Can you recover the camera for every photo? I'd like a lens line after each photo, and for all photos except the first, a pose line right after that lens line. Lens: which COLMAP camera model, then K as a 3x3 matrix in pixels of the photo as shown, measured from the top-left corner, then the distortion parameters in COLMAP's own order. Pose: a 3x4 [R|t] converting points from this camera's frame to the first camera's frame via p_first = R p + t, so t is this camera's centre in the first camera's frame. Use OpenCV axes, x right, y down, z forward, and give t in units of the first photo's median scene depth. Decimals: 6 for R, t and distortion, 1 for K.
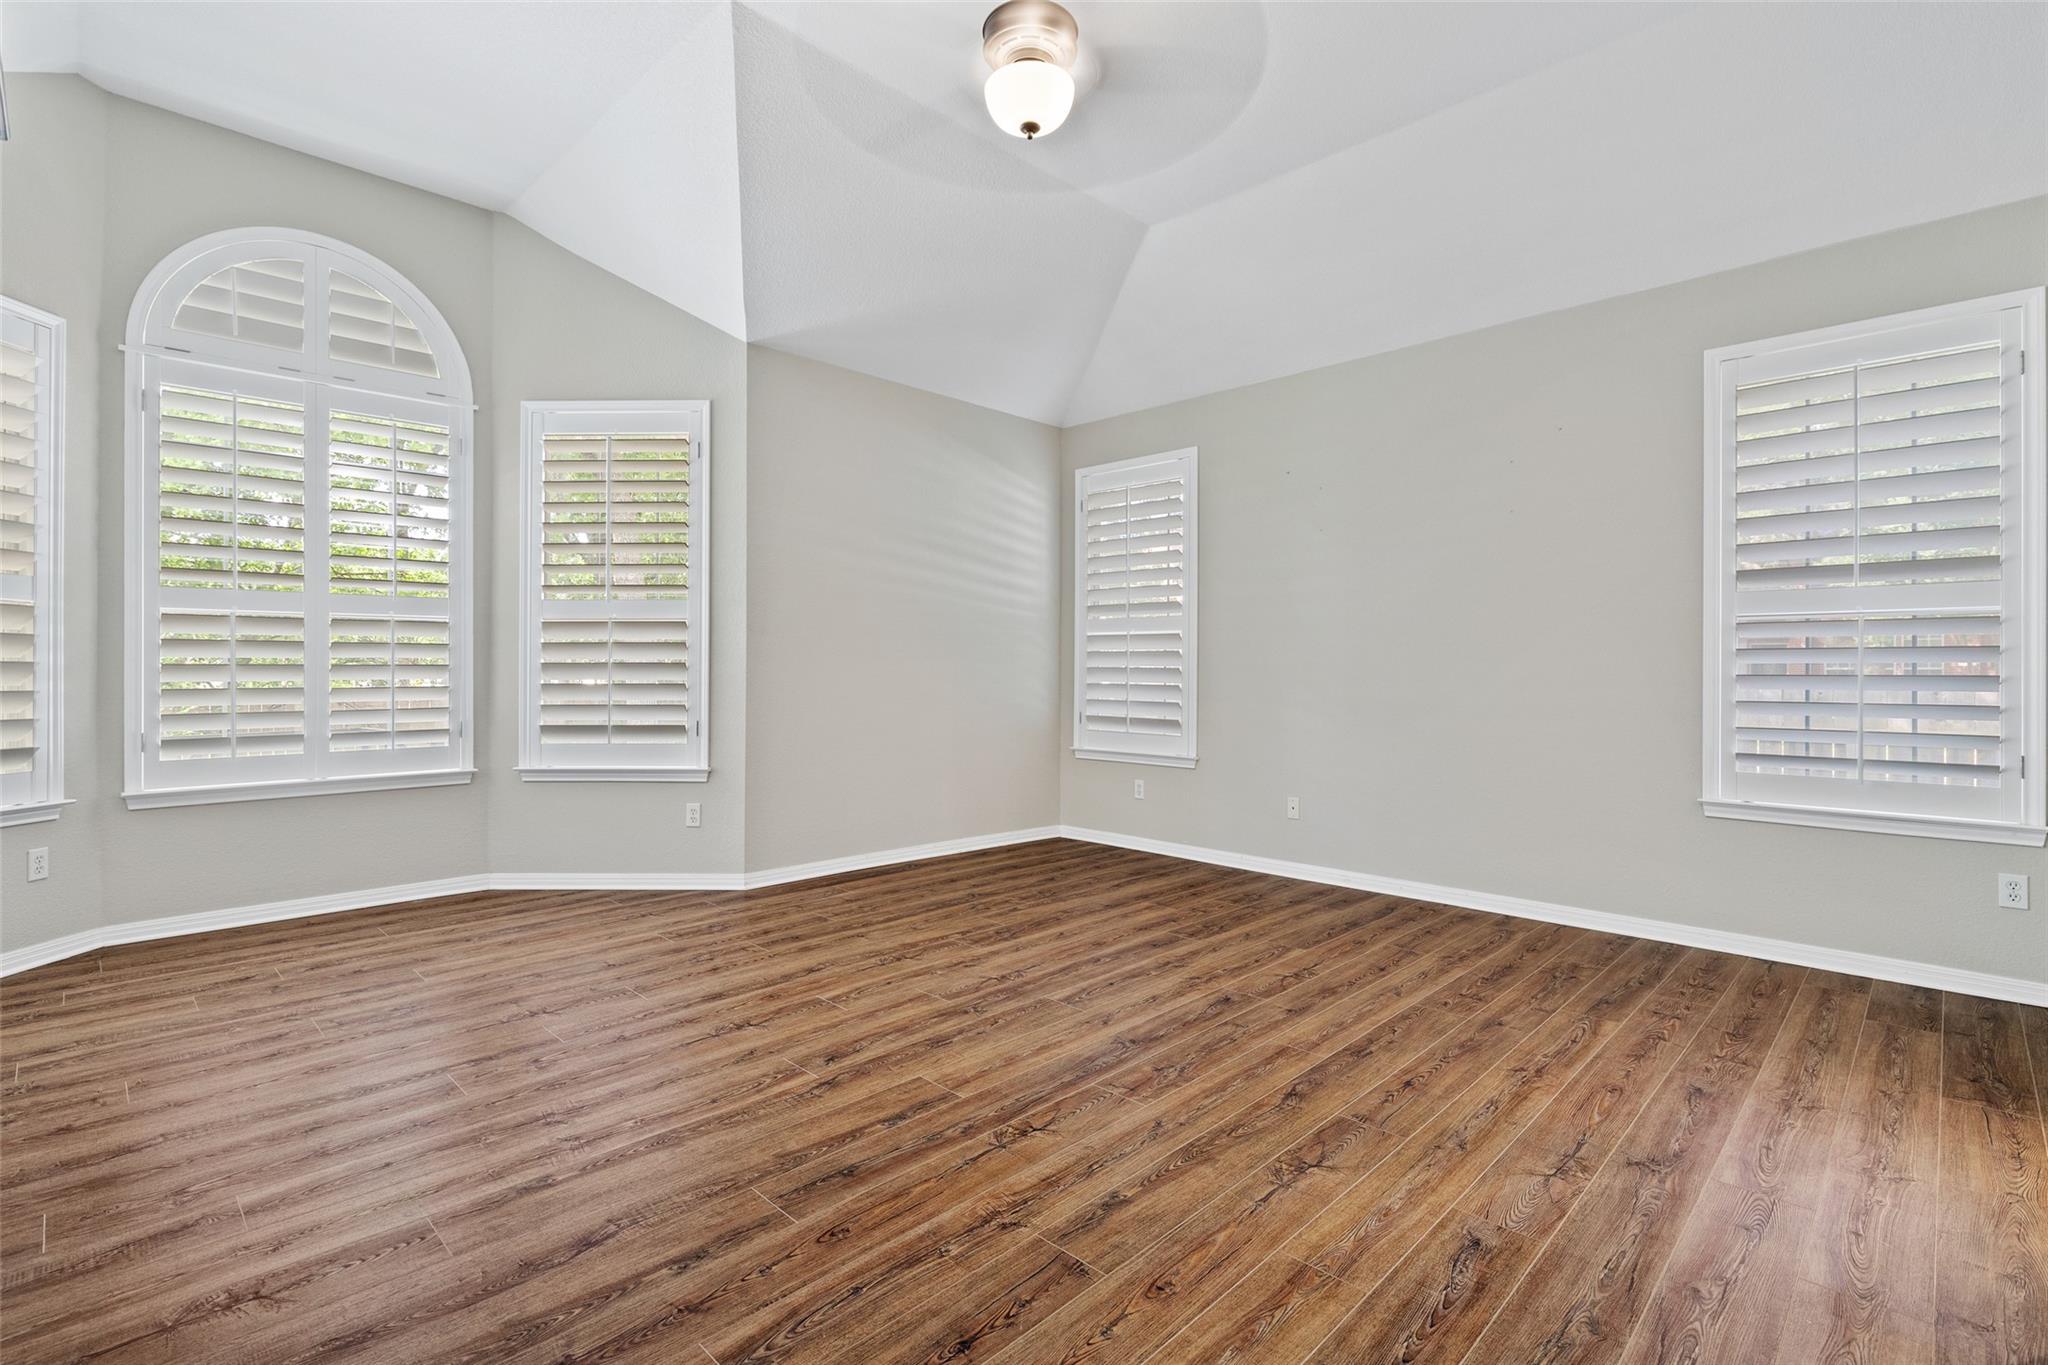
lens RADIAL K [[947.3, 0, 981.5], [0, 947.3, 671.5], [0, 0, 1]] dist [-0.007741, 0.000816]
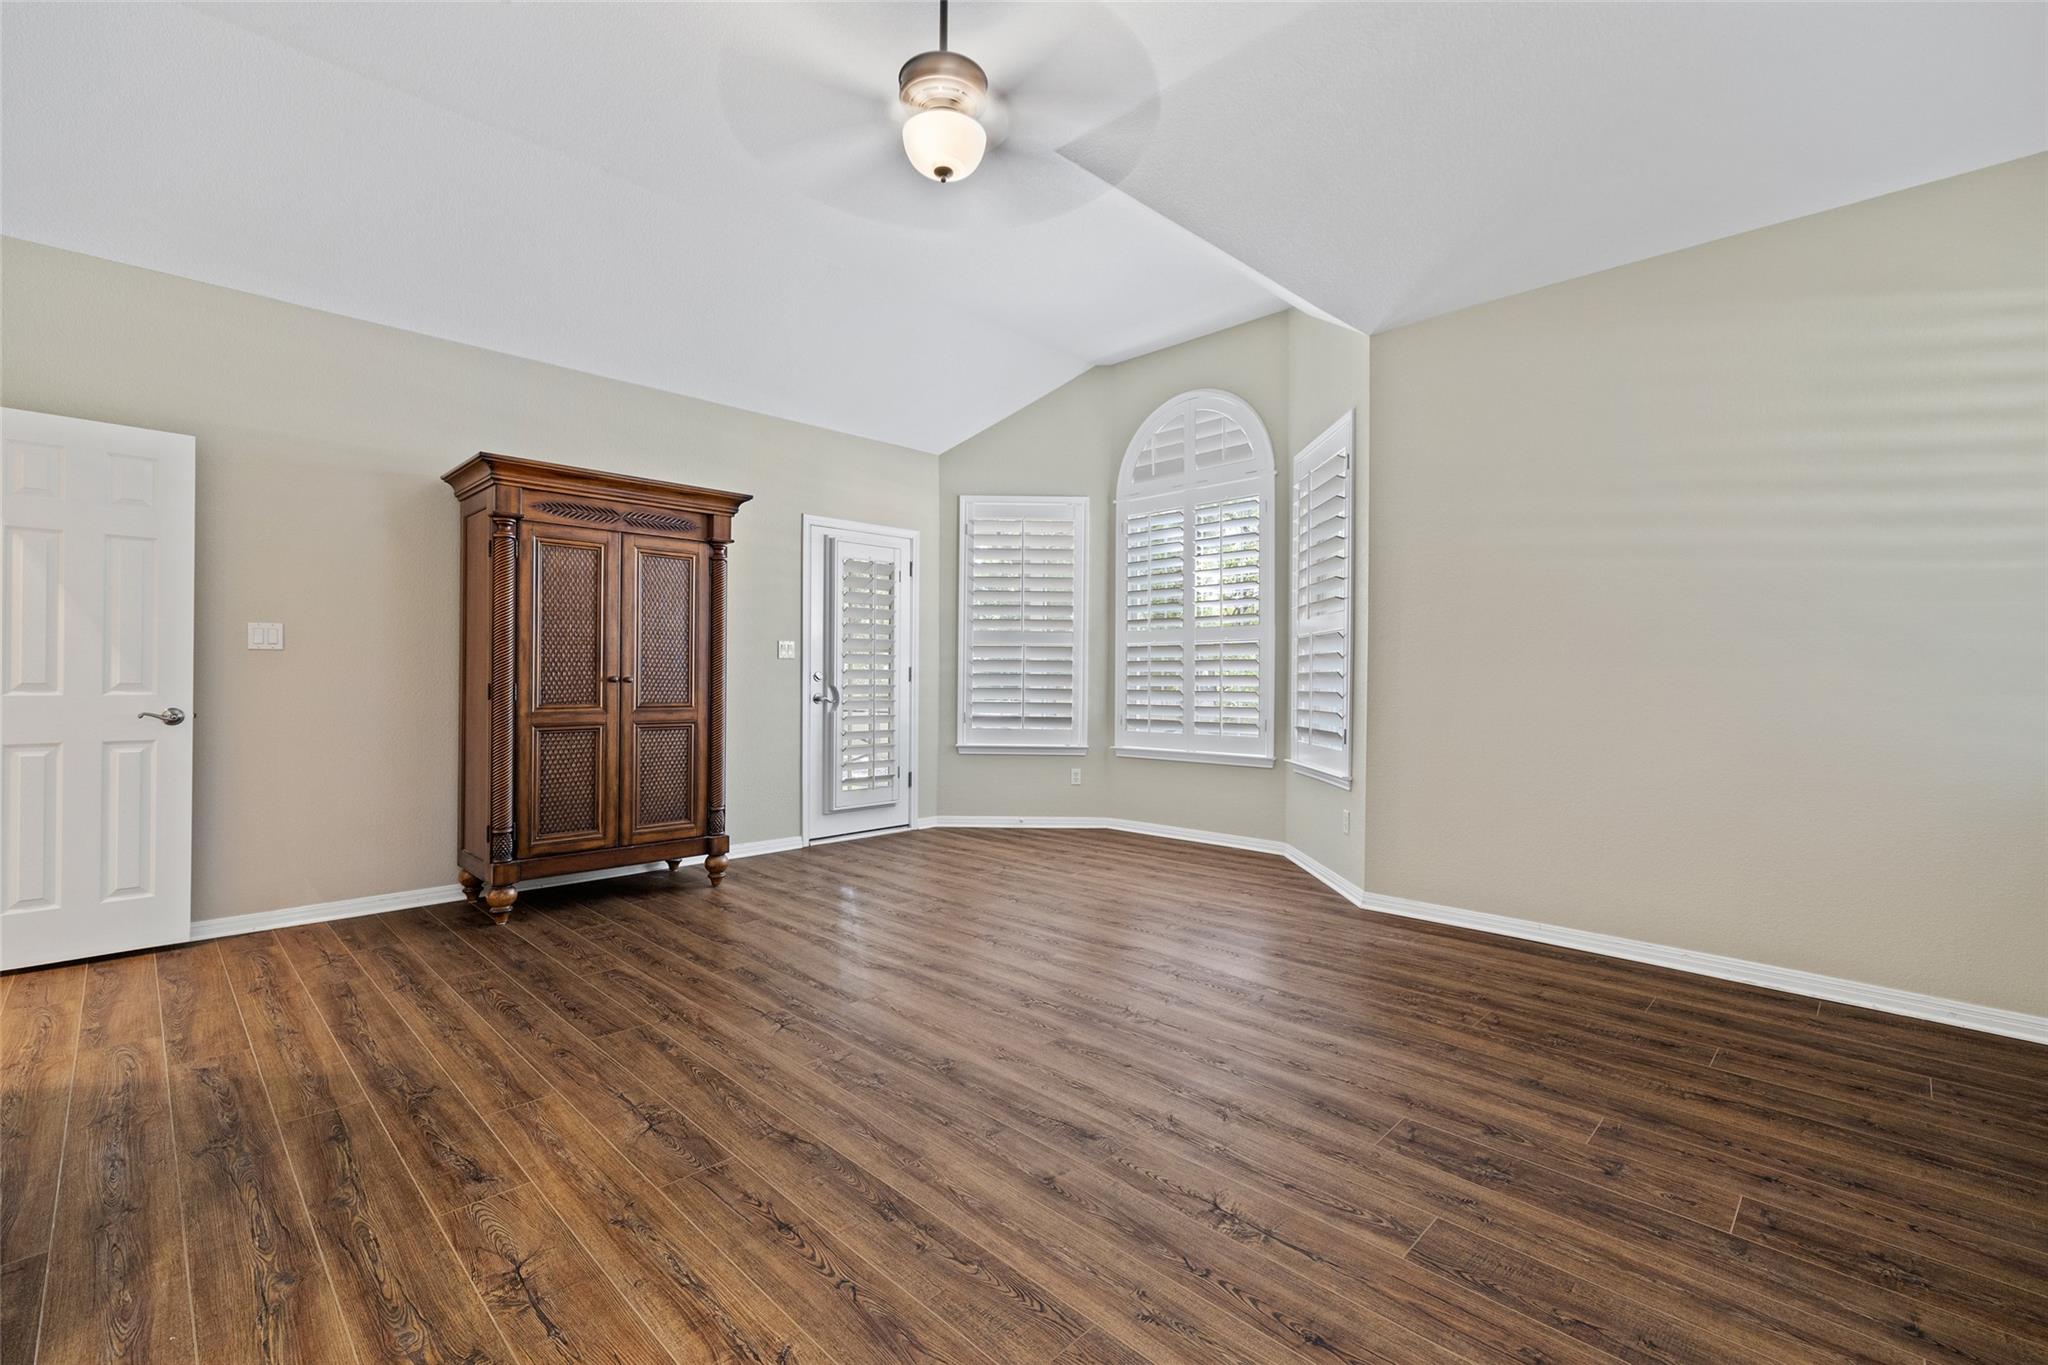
lens RADIAL K [[861.8, 0, 1024.8], [0, 861.8, 681.5], [0, 0, 1]] dist [0.001431, -0.000057]
pose [[0.035041, 0.000428, -0.999386, 0.950978], [-0.006619, 0.999978, 0.000196, 0.004878], [0.999364, 0.006608, 0.035043, 0.972941]]
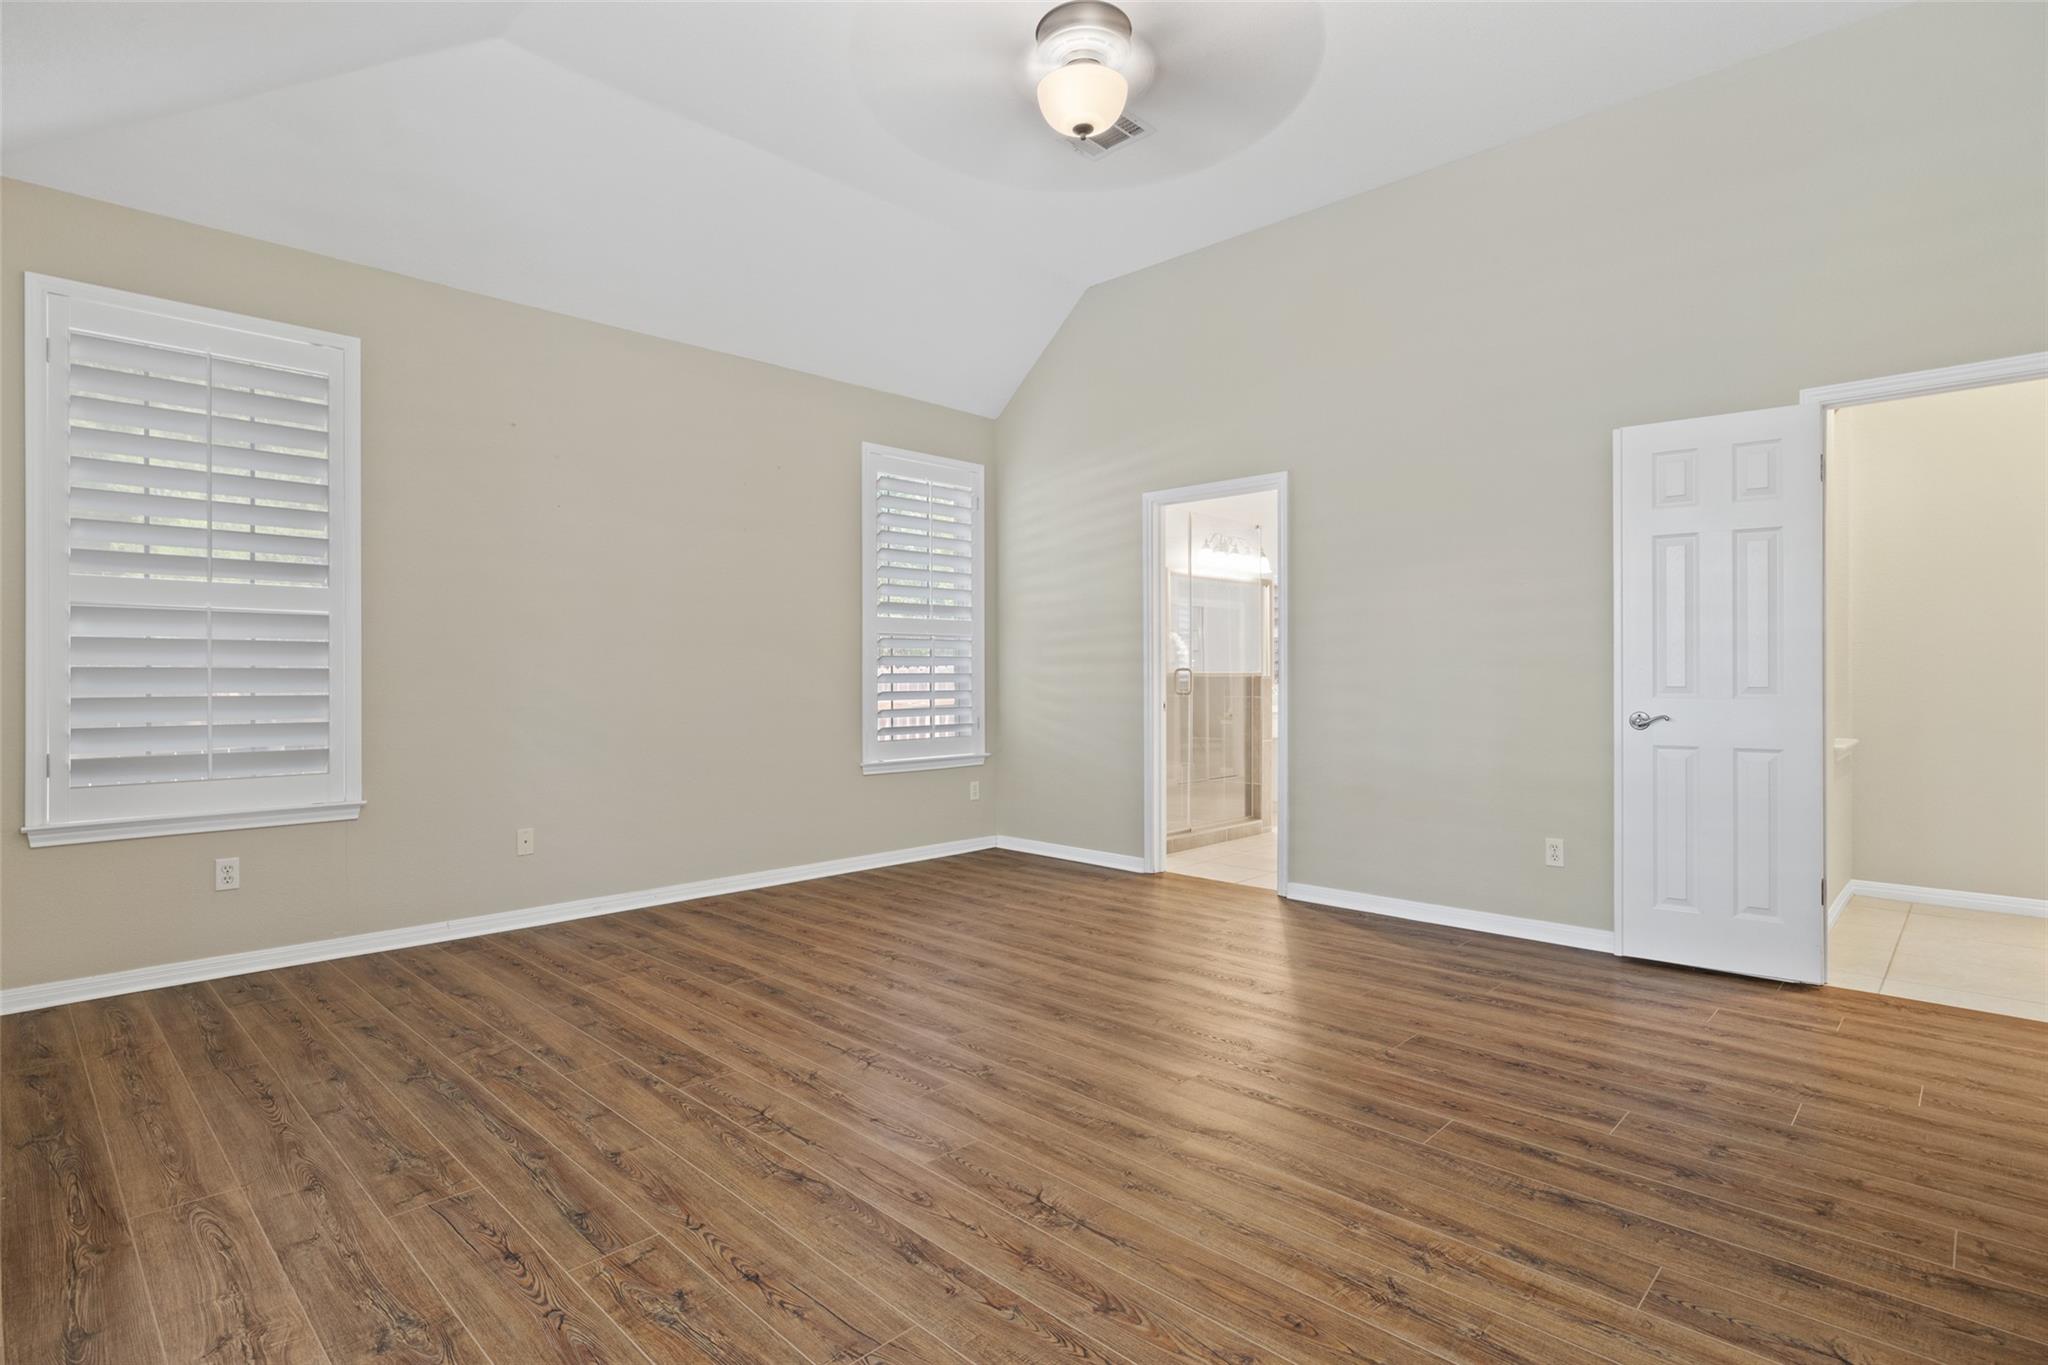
lens RADIAL K [[1039.3, 0, 1028.6], [0, 1039.3, 677.2], [0, 0, 1]] dist [-0.000973, -0.000575]
pose [[-0.045008, -0.008647, 0.998949, -0.958062], [0.001172, 0.999961, 0.008708, -0.005949], [-0.998986, 0.001563, -0.044996, 1.014721]]
